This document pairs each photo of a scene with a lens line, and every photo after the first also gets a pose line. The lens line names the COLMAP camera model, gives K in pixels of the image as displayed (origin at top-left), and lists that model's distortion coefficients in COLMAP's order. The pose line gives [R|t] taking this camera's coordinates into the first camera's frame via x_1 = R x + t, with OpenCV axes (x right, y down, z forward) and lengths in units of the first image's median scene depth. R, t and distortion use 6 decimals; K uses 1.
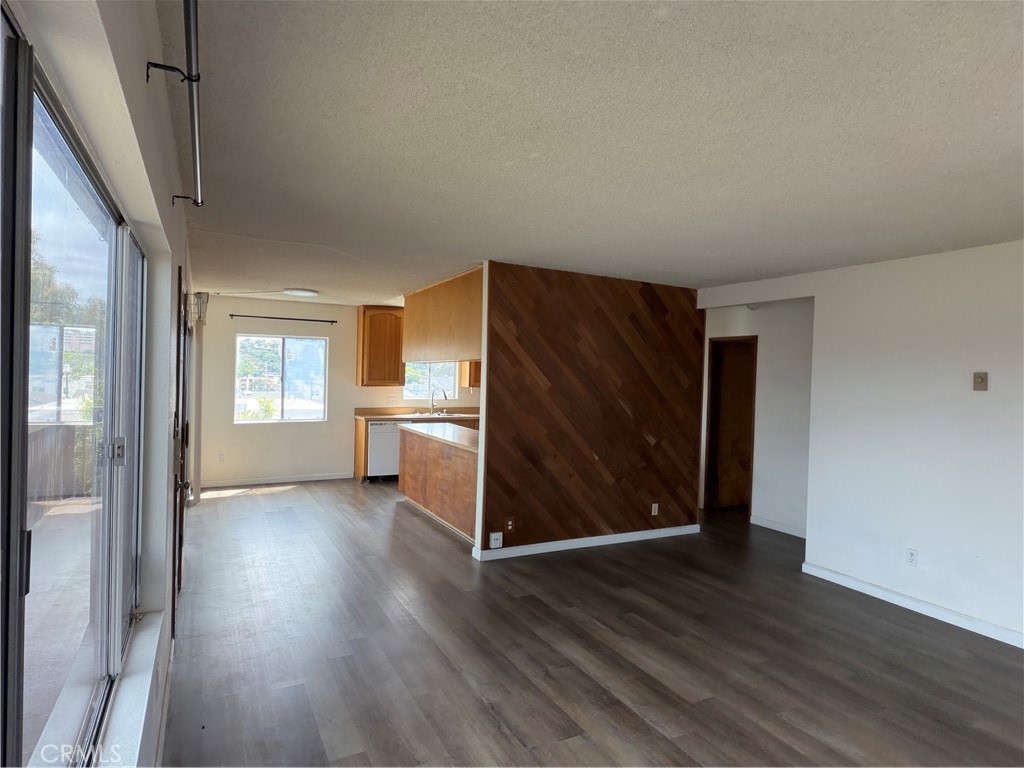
lens RADIAL K [[597.5, 0, 512.0], [0, 597.5, 384.0], [0, 0, 1]] dist [-0.005344, -0.000984]
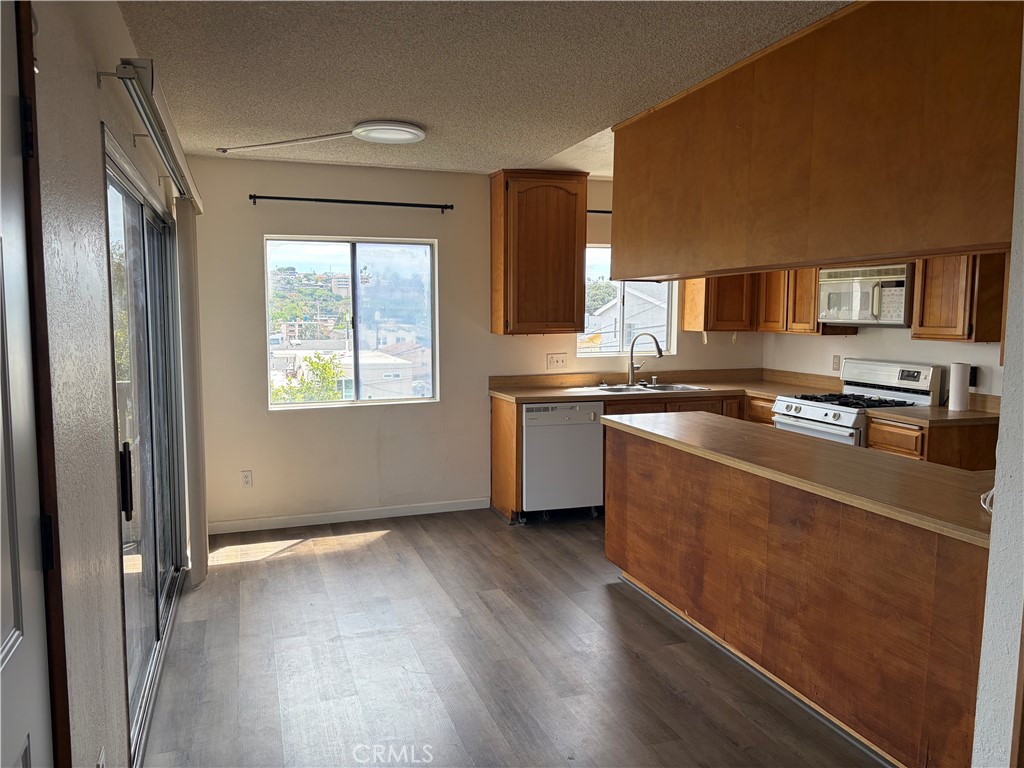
lens RADIAL K [[778.1, 0, 507.8], [0, 778.1, 396.6], [0, 0, 1]] dist [0.077556, -0.079100]
pose [[0.987895, -0.005254, -0.155033, -0.153291], [0.019383, 0.995774, 0.089766, -0.002997], [0.153907, -0.091685, 0.983823, 0.359329]]
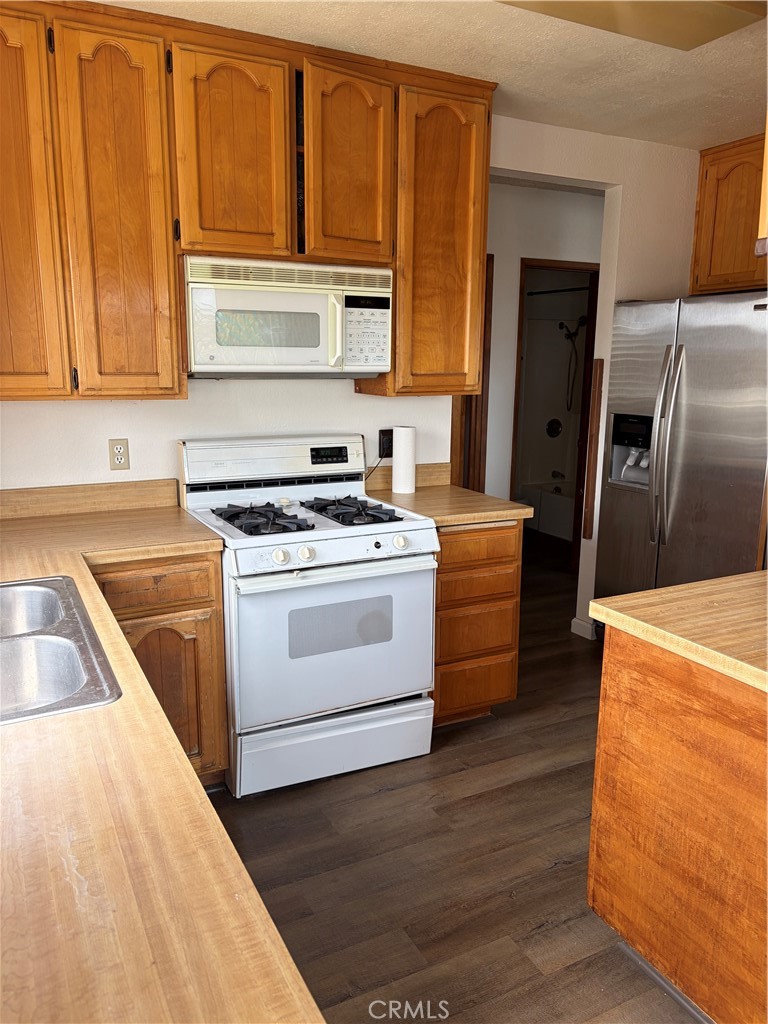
lens RADIAL K [[778.1, 0, 384.0], [0, 778.1, 512.0], [0, 0, 1]] dist [0.077556, -0.079100]
pose [[0.005733, -0.221302, 0.975189, -0.317307], [0.012012, 0.975149, 0.221222, -0.014648], [-0.999911, 0.010445, 0.008248, 0.996115]]
